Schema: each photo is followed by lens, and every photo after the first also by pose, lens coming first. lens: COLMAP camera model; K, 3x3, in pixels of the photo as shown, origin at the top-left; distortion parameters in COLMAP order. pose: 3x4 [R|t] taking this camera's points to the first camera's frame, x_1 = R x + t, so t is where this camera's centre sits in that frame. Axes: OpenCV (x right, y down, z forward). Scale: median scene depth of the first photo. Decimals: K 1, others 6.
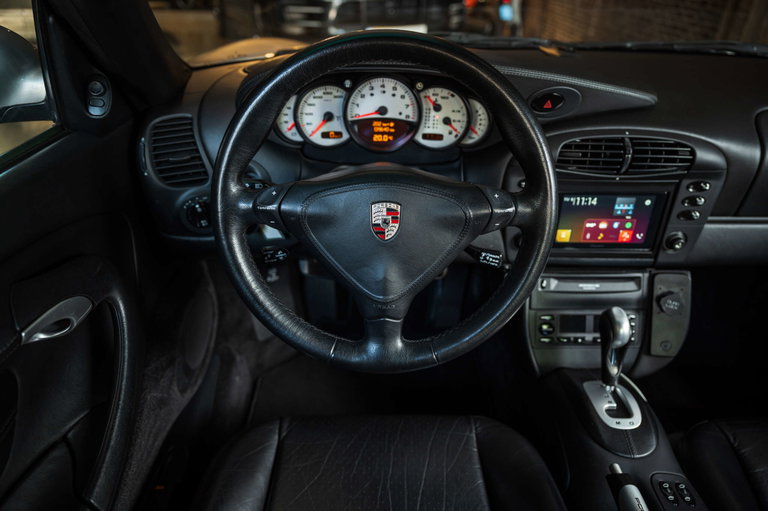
lens RADIAL K [[546.3, 0, 383.3], [0, 546.3, 256.5], [0, 0, 1]] dist [-0.010540, -0.004104]
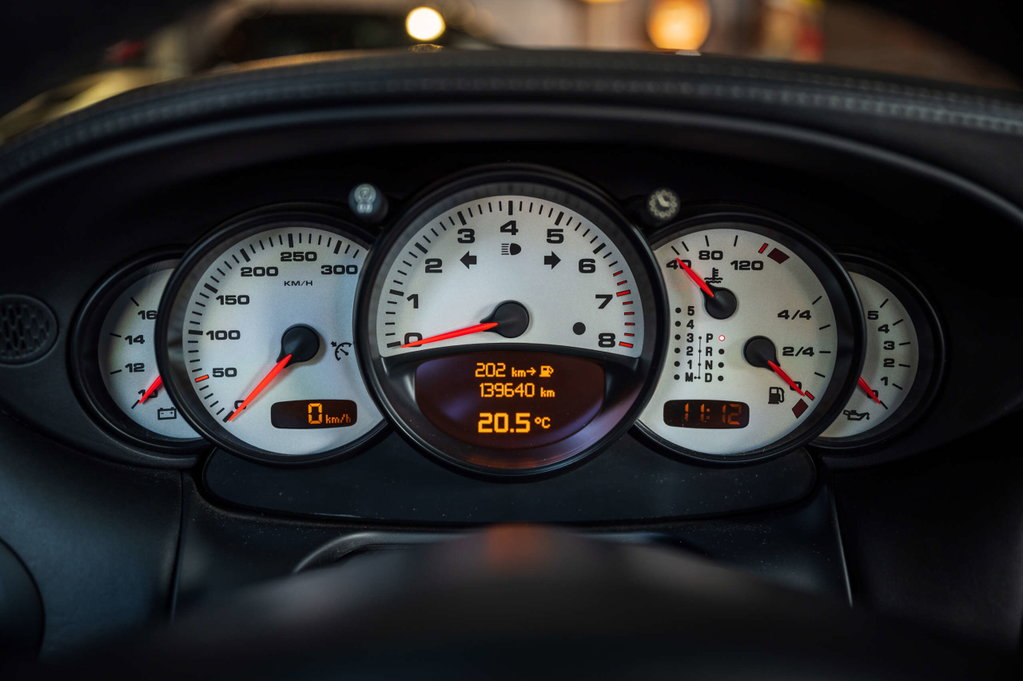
lens RADIAL K [[1047.6, 0, 512.2], [0, 1047.6, 340.3], [0, 0, 1]] dist [0.007408, 0.000000]
pose [[0.999748, -0.017954, 0.013468, -0.007447], [0.021186, 0.953012, -0.302192, -0.106282], [-0.007410, 0.302401, 0.953152, 0.527426]]
